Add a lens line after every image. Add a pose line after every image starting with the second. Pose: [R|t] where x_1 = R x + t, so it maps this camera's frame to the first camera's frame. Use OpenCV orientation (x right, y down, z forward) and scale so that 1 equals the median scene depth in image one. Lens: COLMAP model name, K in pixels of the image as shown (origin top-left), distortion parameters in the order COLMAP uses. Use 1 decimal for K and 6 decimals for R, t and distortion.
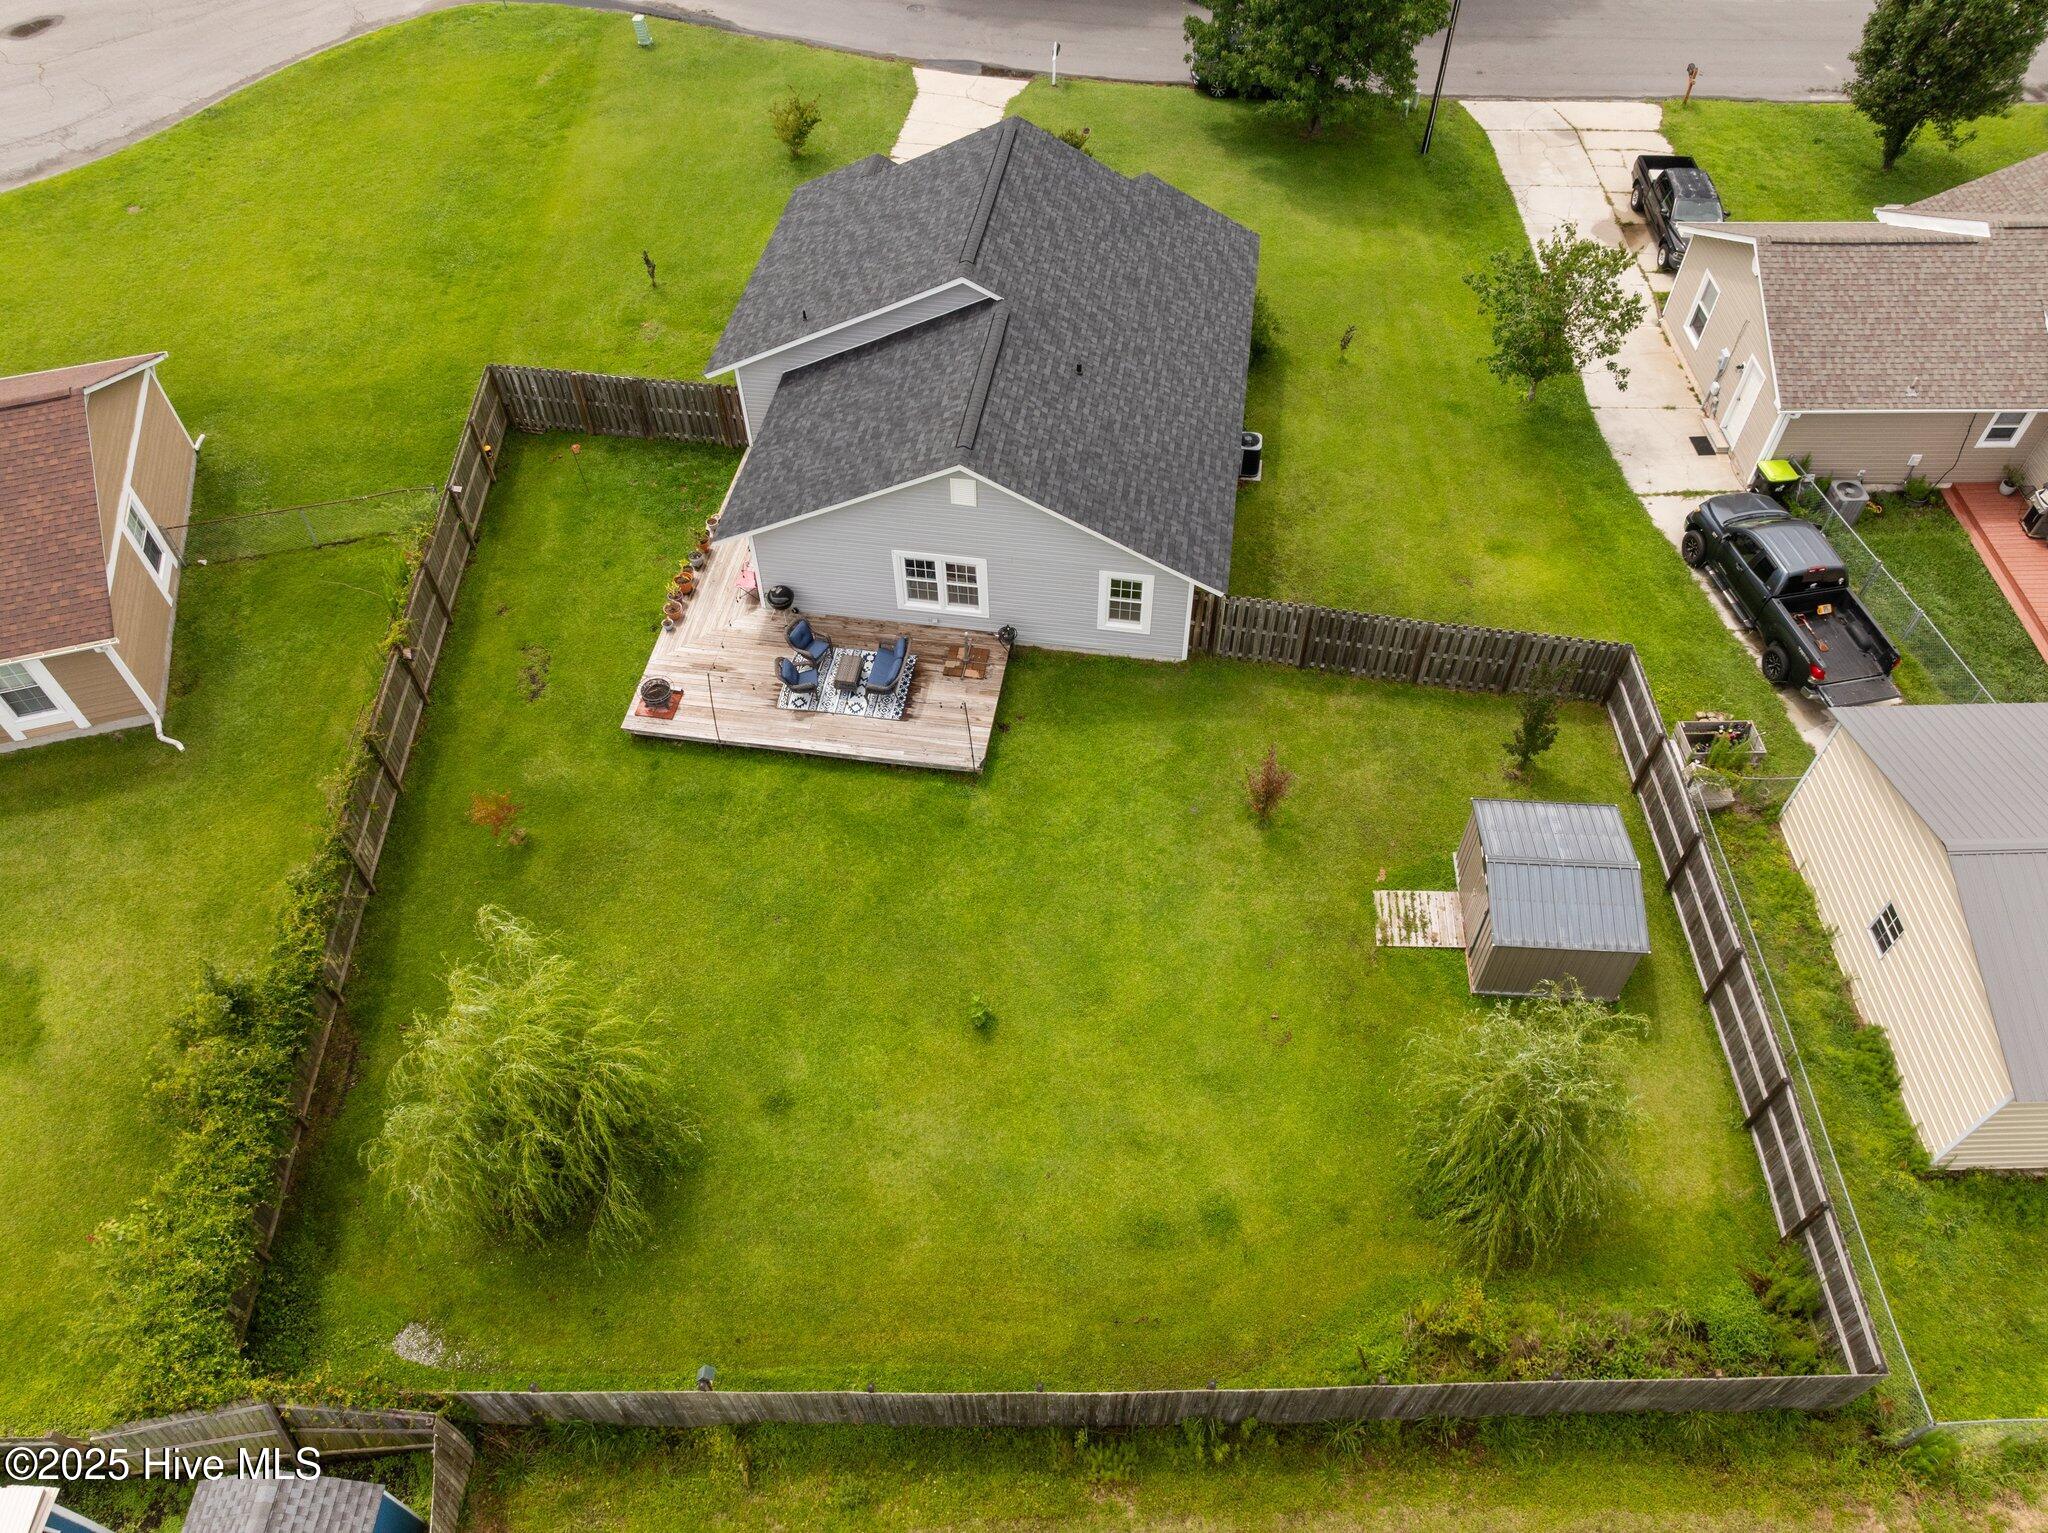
lens RADIAL K [[1430.2, 0, 1024.0], [0, 1430.2, 766.5], [0, 0, 1]] dist [-0.033682, -0.003252]
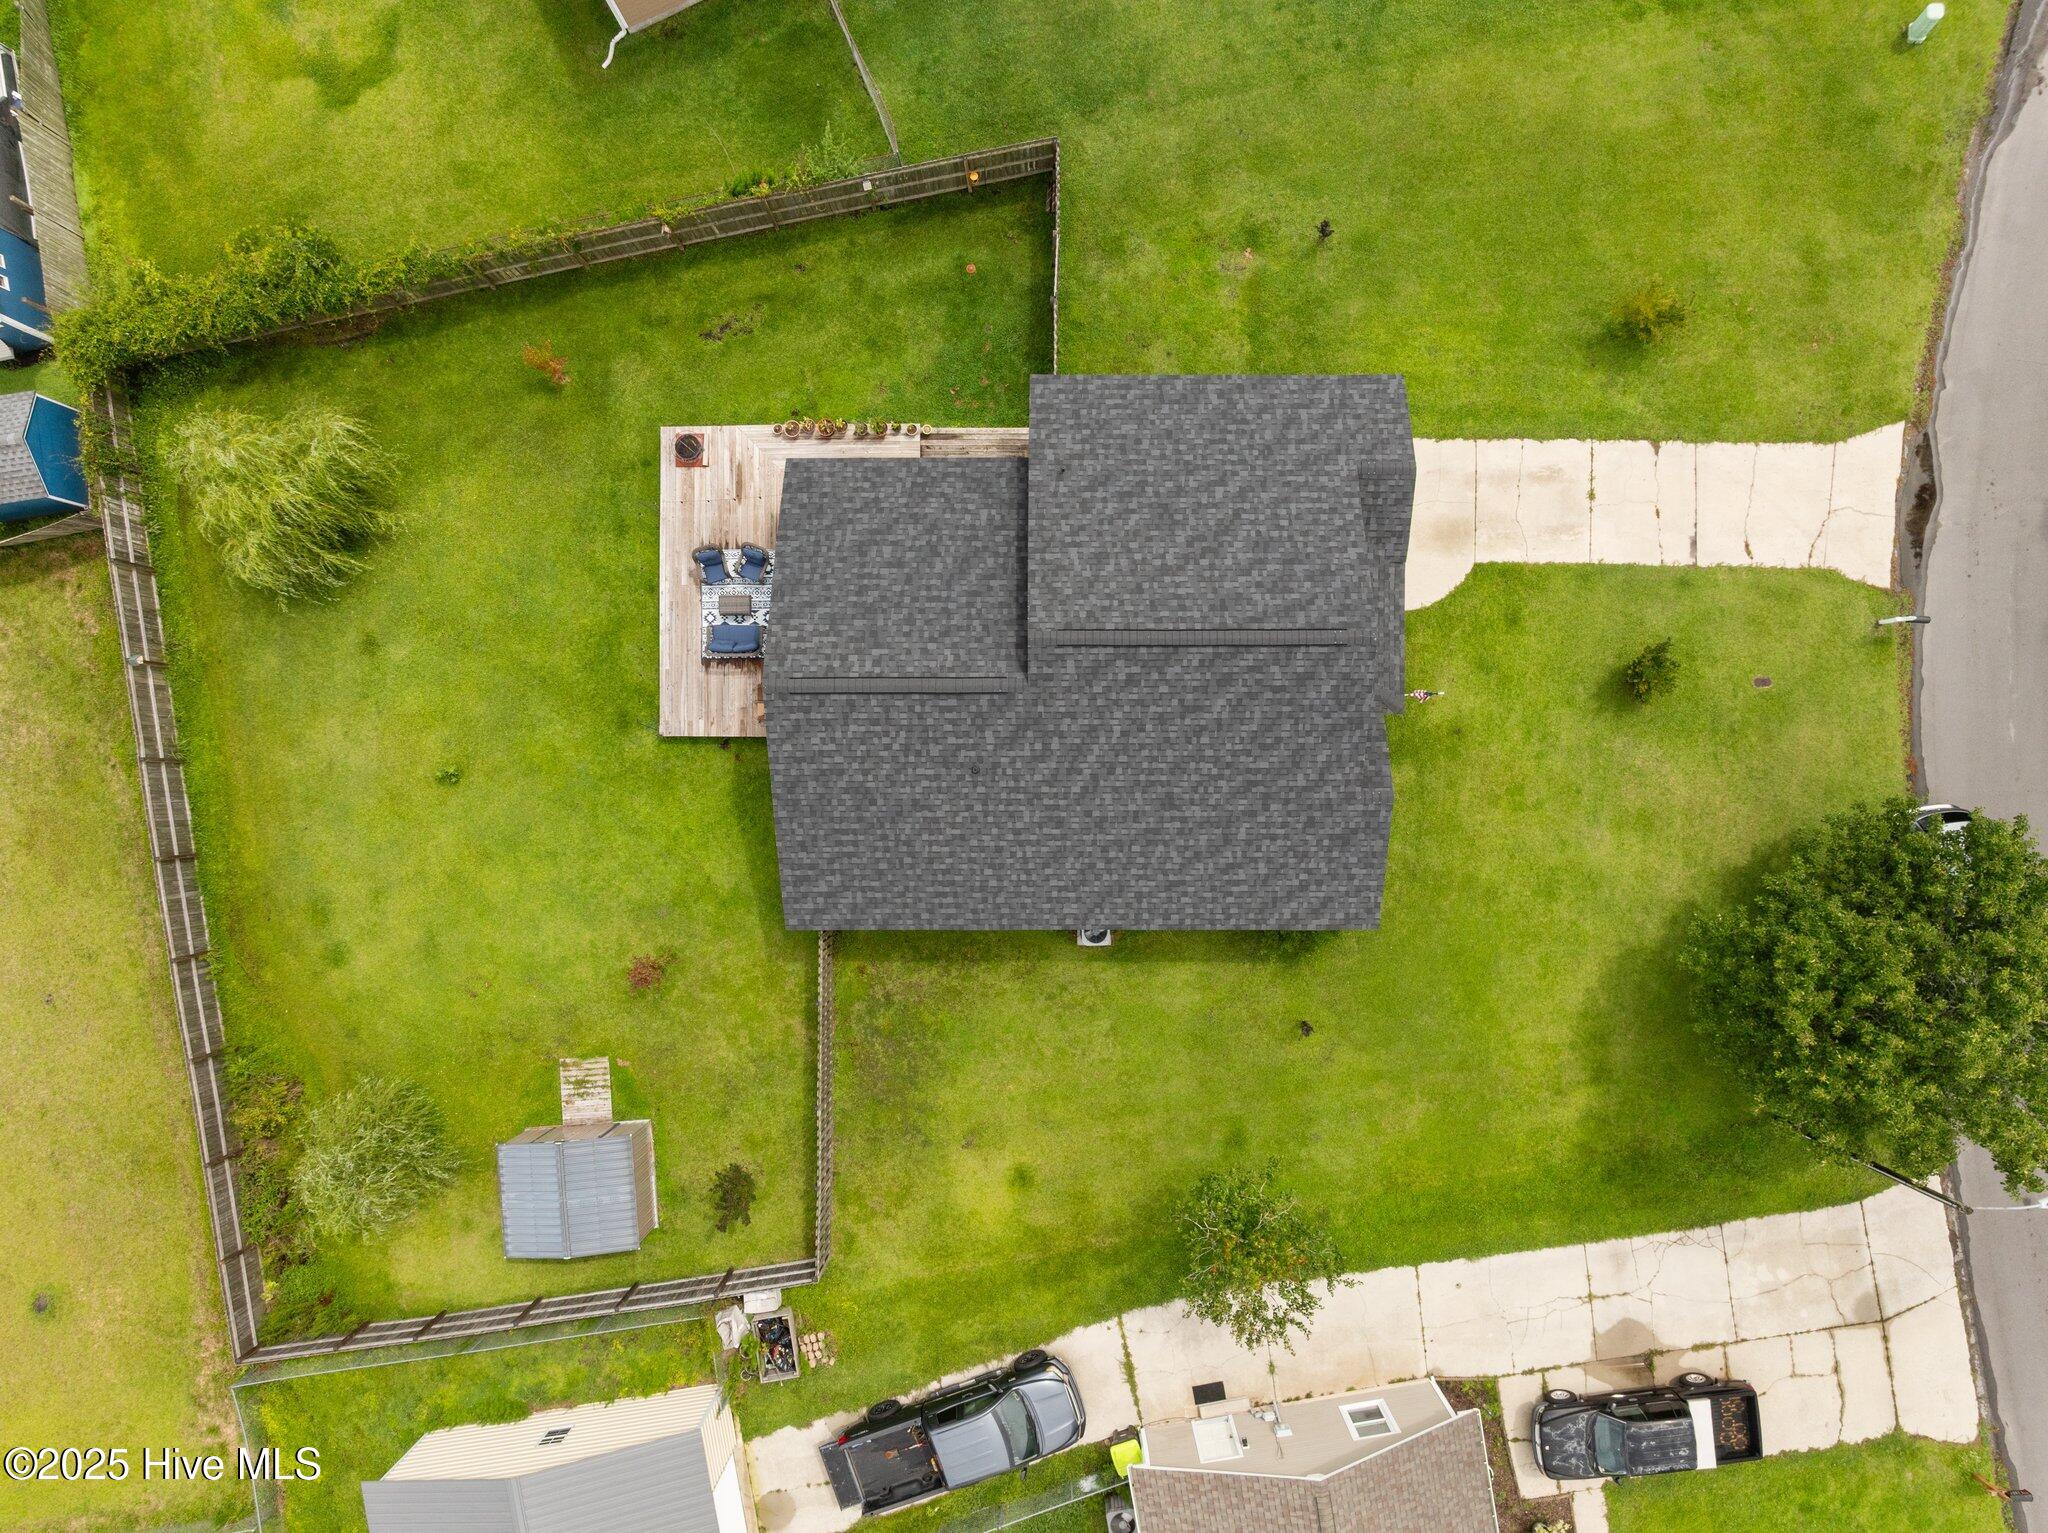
lens RADIAL K [[1442.0, 0, 1033.5], [0, 1442.0, 761.7], [0, 0, 1]] dist [-0.033777, -0.006785]
pose [[0.155135, 0.987867, -0.007252, 0.047722], [-0.761814, 0.124303, 0.635758, -0.974854], [0.628946, -0.093104, 0.771854, 0.247989]]
